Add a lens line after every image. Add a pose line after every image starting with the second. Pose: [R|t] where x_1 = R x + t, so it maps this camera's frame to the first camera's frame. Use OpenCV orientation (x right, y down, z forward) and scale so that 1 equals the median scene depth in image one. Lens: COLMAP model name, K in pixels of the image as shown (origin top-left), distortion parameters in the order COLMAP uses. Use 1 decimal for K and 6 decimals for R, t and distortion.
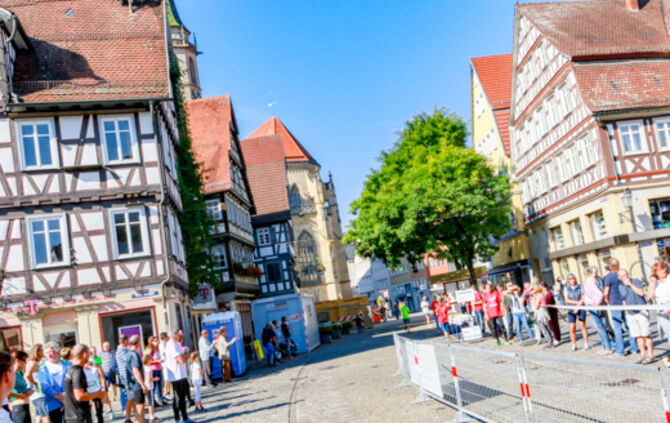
lens RADIAL K [[745.0, 0, 339.0], [0, 745.0, 223.7], [0, 0, 1]] dist [0.004135, 0.014181]
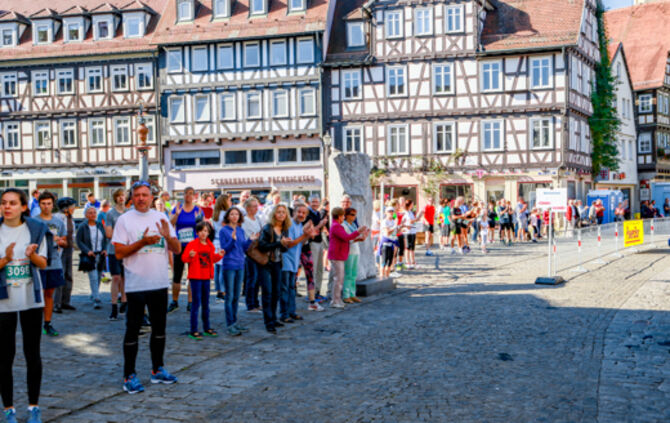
lens RADIAL K [[745.0, 0, 339.0], [0, 745.0, 223.7], [0, 0, 1]] dist [0.004135, 0.014181]
pose [[0.793978, 0.151319, -0.588814, 0.339113], [-0.034479, 0.978178, 0.204889, -0.109557], [0.606969, -0.142375, 0.781869, -0.526949]]
